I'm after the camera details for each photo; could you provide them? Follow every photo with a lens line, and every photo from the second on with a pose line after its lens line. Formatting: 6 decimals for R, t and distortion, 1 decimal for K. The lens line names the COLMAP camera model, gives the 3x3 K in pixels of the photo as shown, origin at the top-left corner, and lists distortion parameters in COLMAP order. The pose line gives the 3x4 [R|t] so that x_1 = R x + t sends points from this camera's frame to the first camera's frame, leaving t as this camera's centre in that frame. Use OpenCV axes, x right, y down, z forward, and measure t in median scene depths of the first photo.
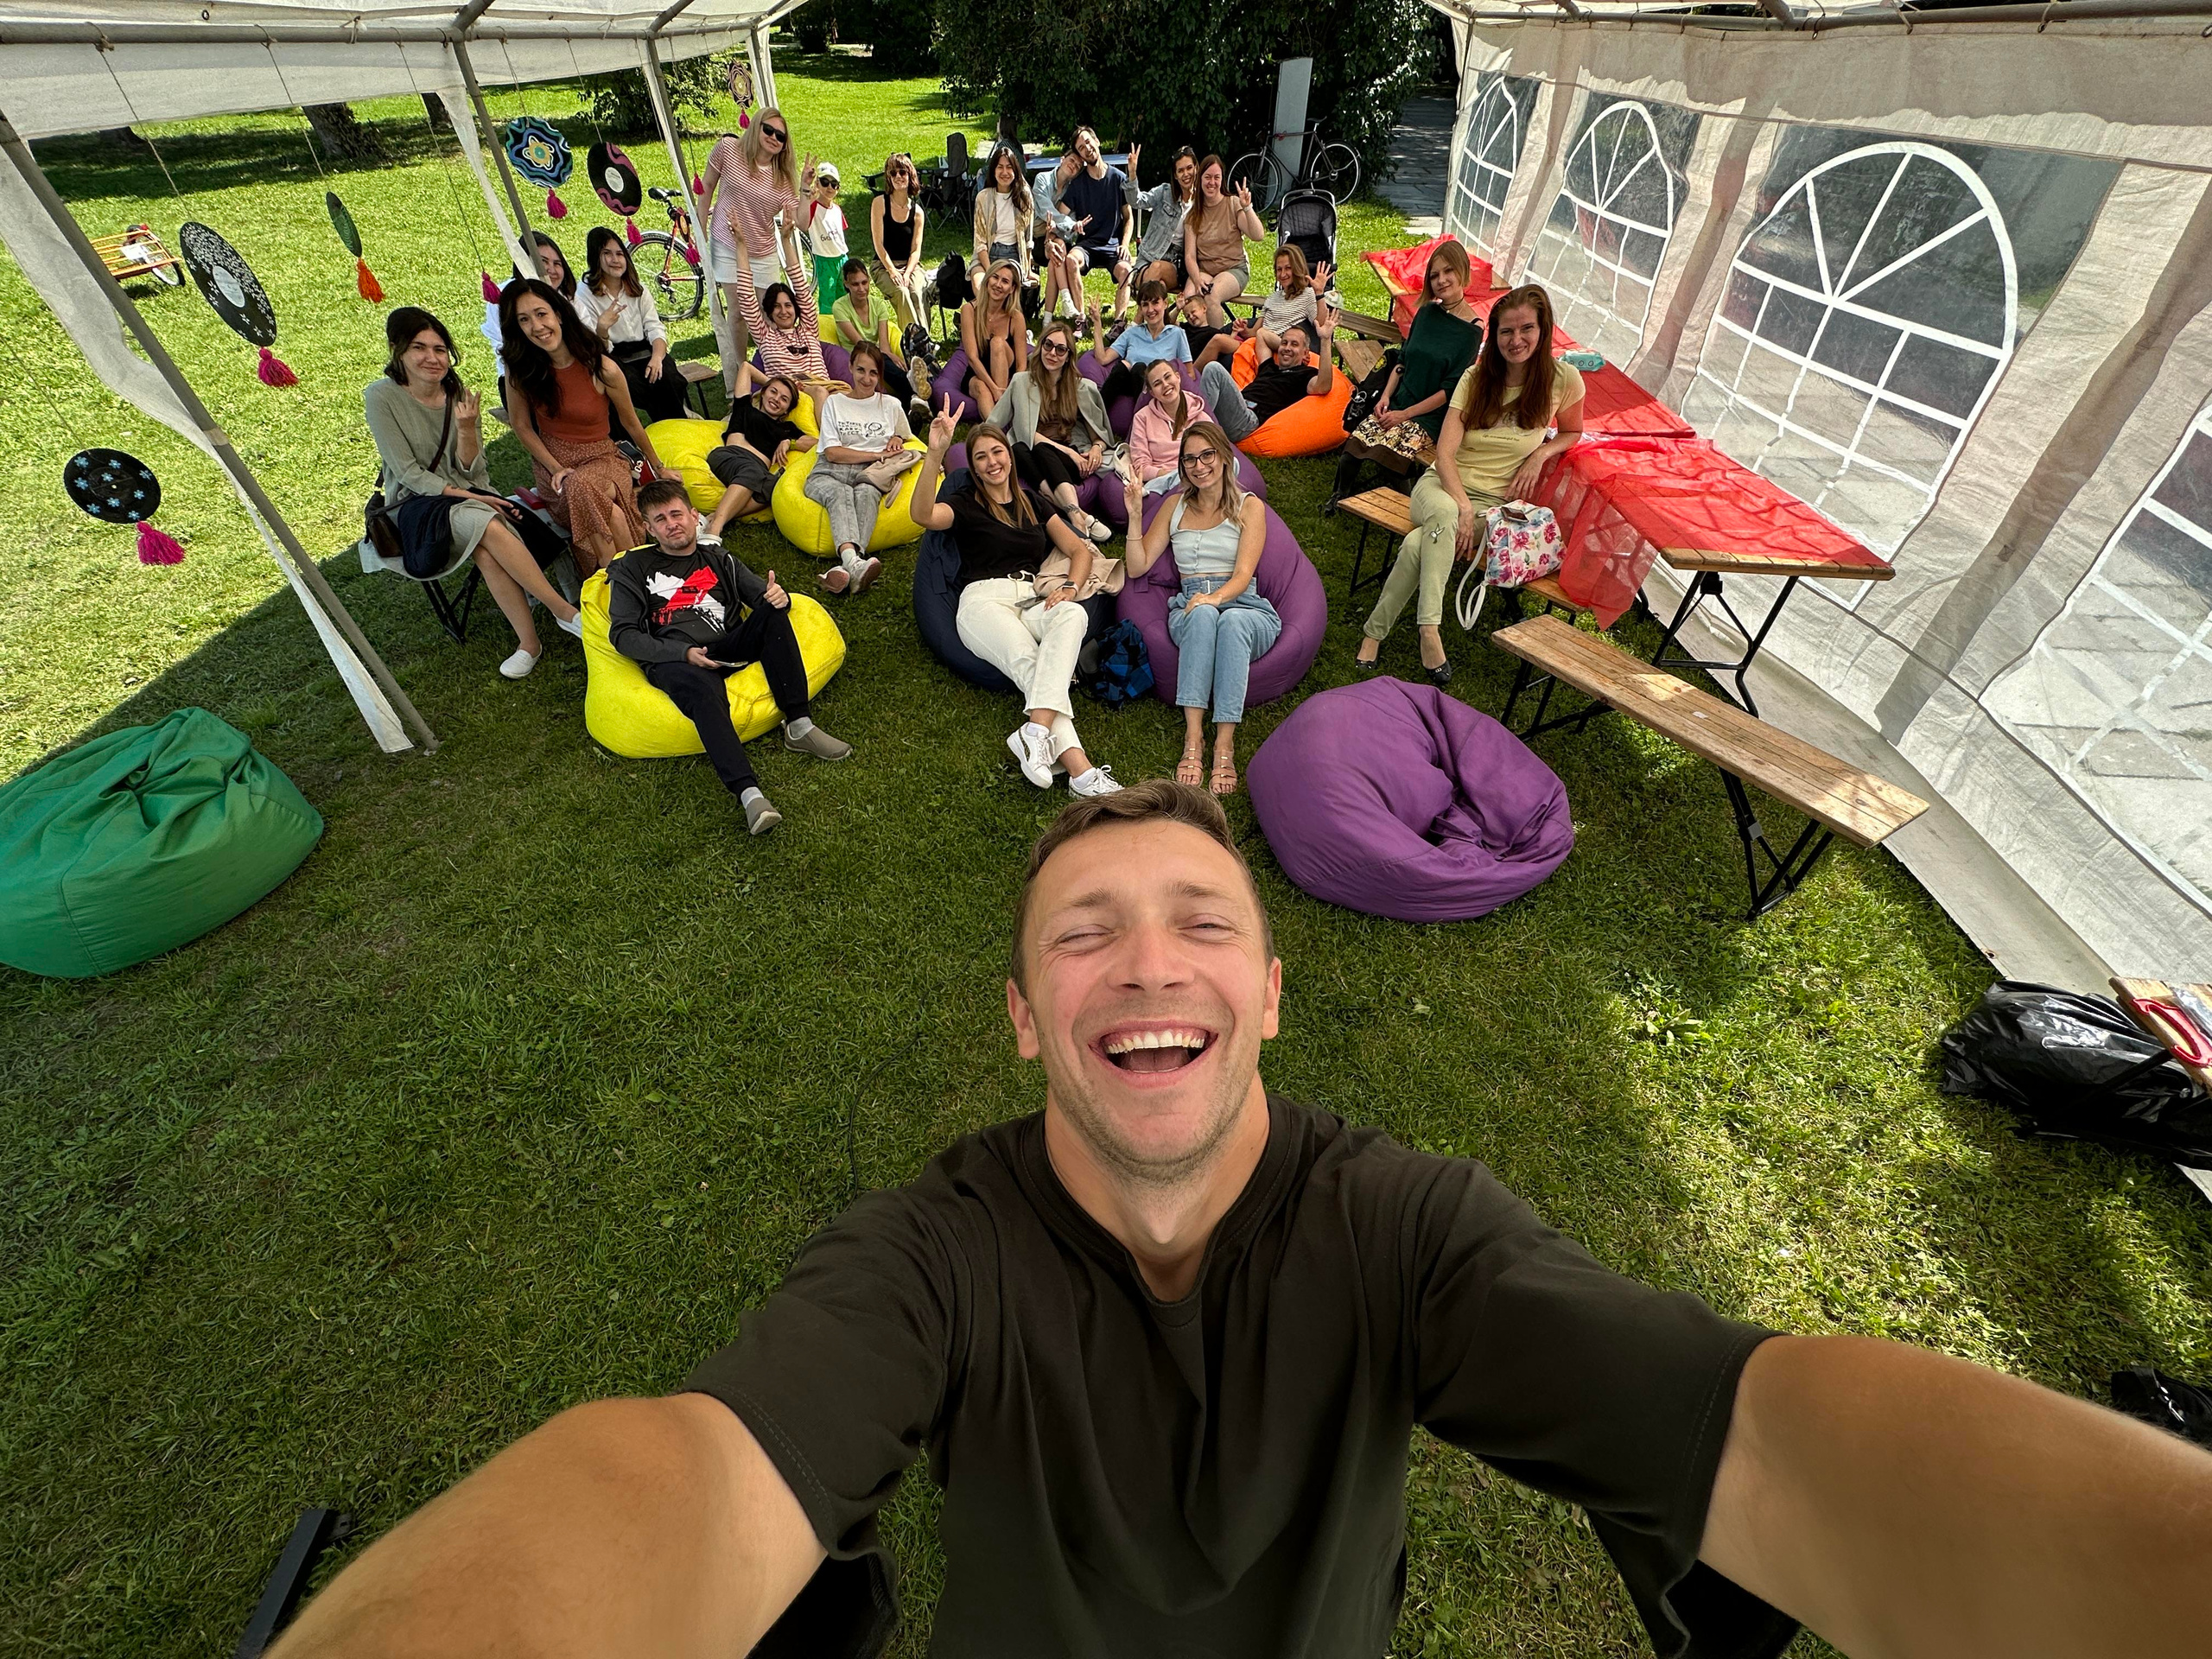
lens RADIAL K [[958.9, 0, 1106.0], [0, 958.9, 829.5], [0, 0, 1]] dist [-0.002433, -0.000260]
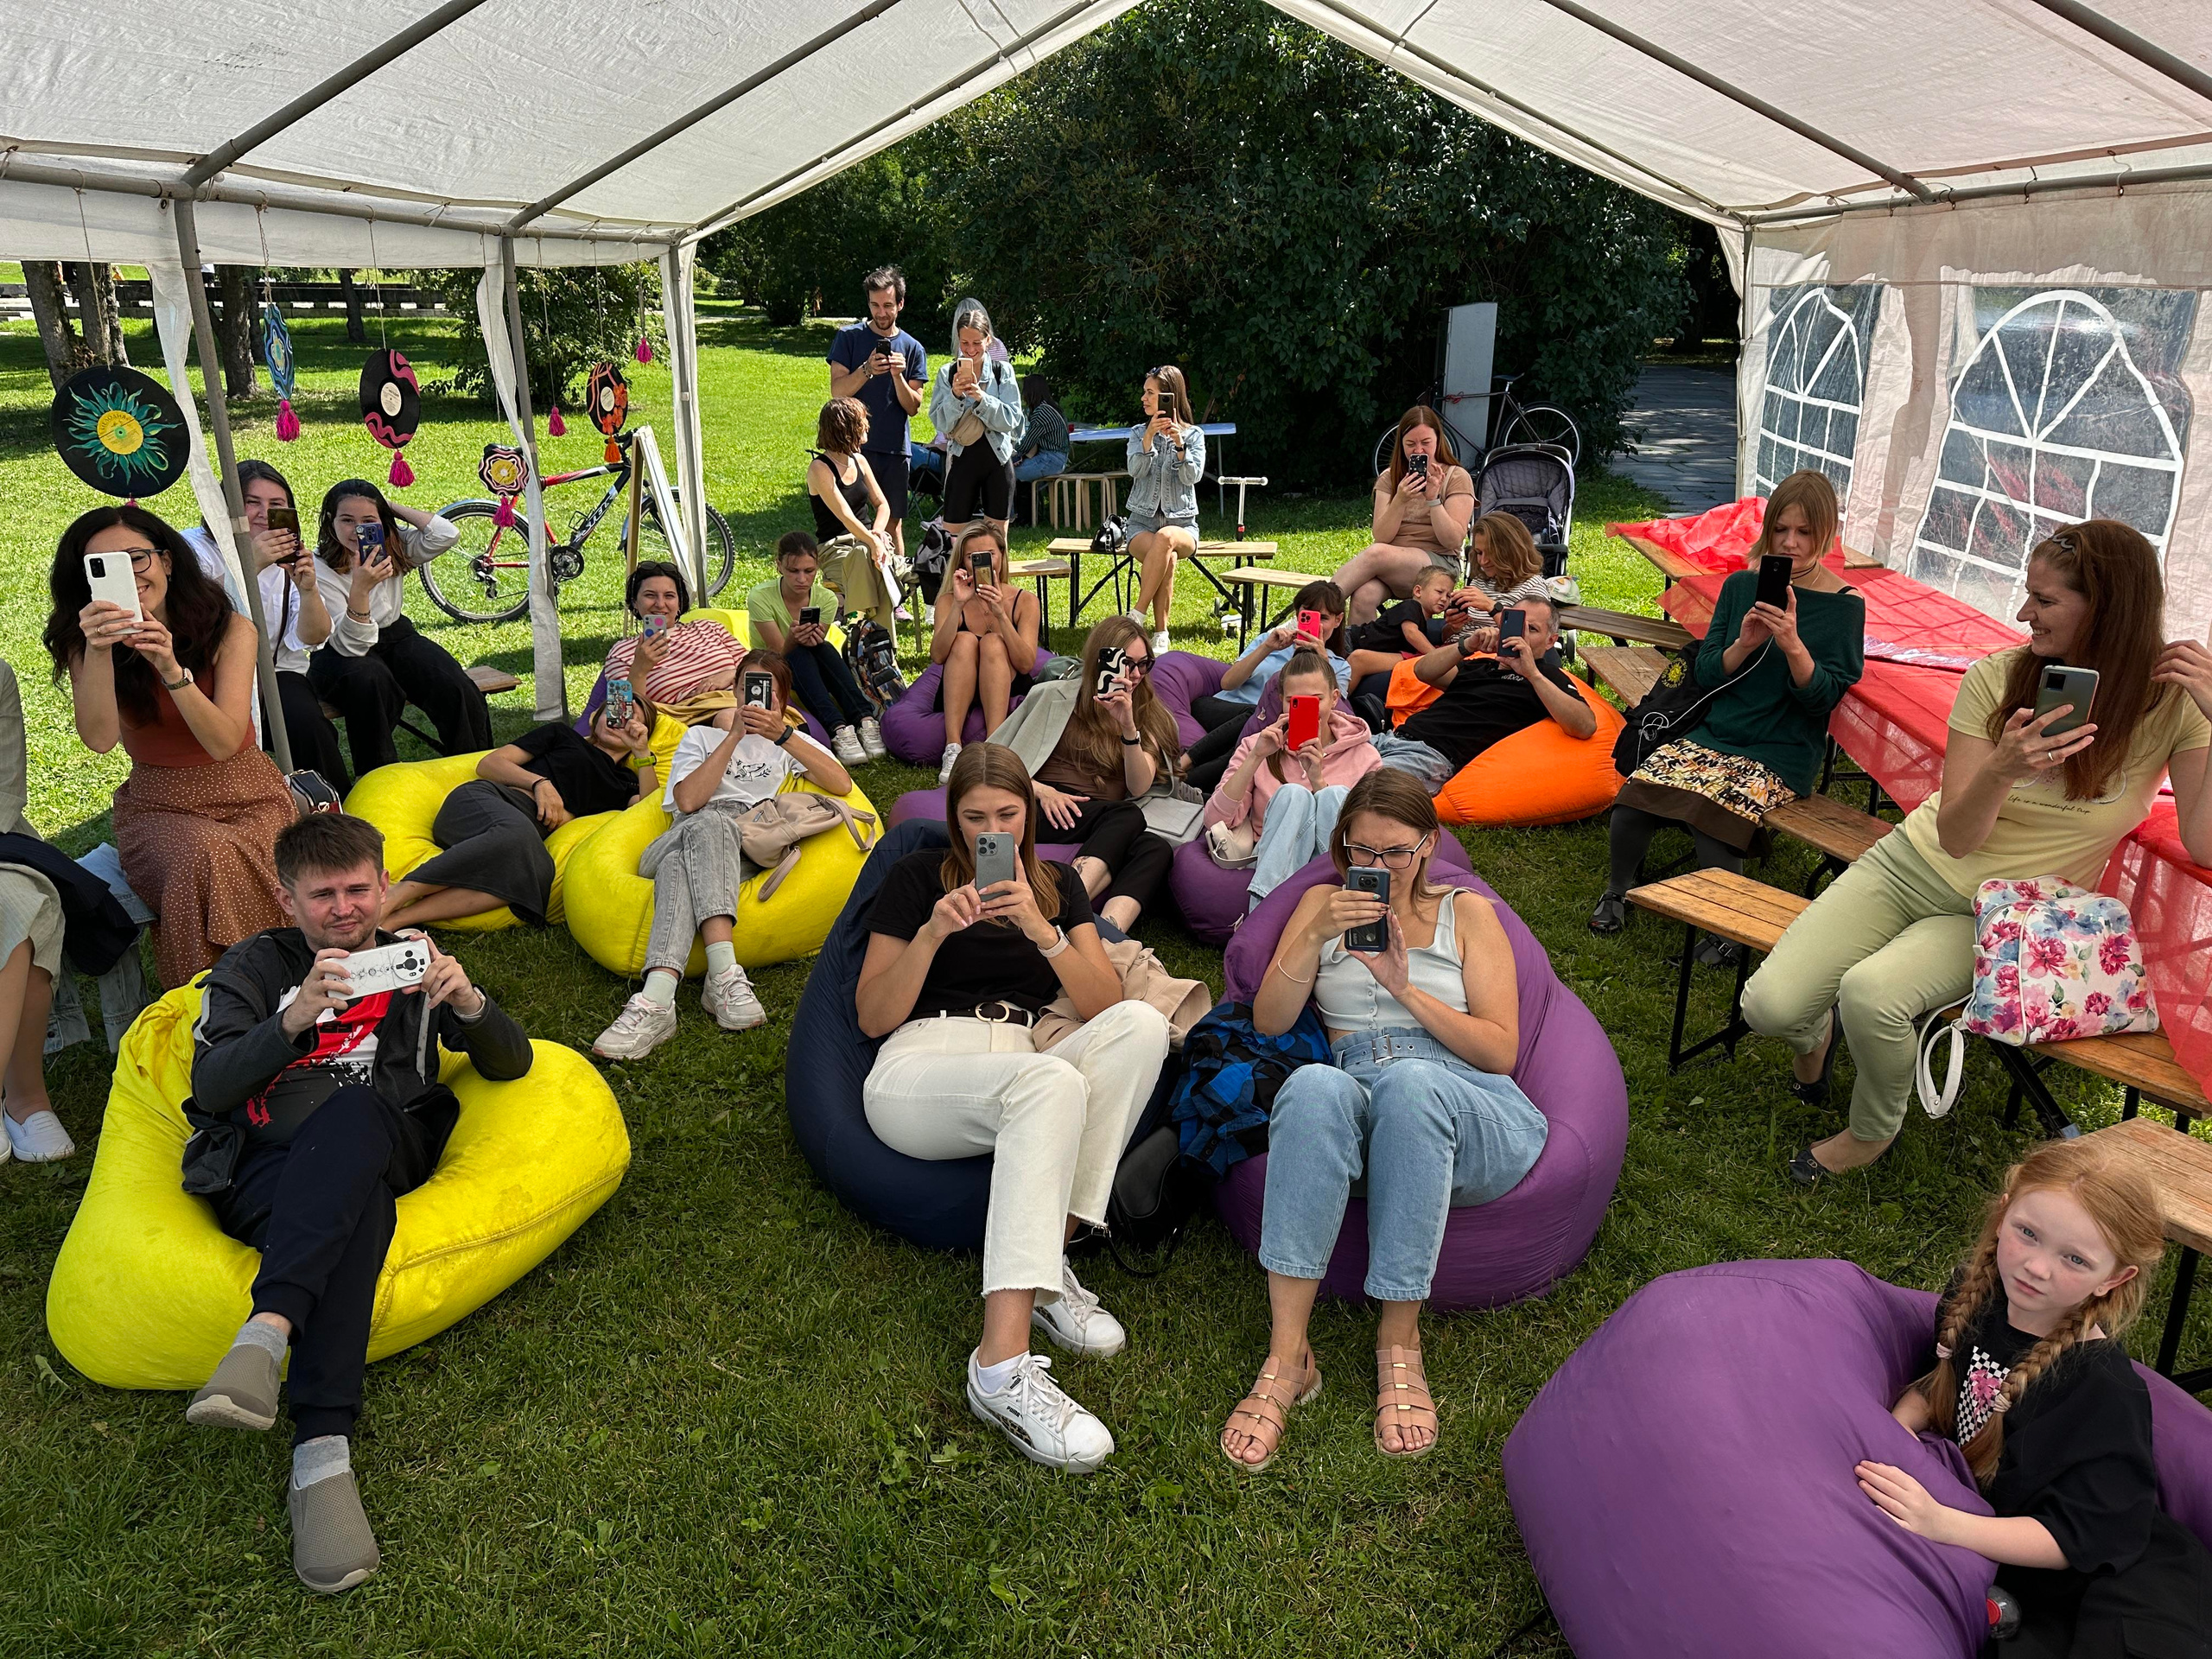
lens RADIAL K [[1655.6, 0, 1106.0], [0, 1655.6, 829.5], [0, 0, 1]] dist [0.092055, -0.112058]
pose [[0.998770, 0.016901, -0.046616, 0.003637], [-0.033274, 0.925457, -0.377388, -0.019663], [0.036763, 0.378475, 0.924881, 0.110553]]
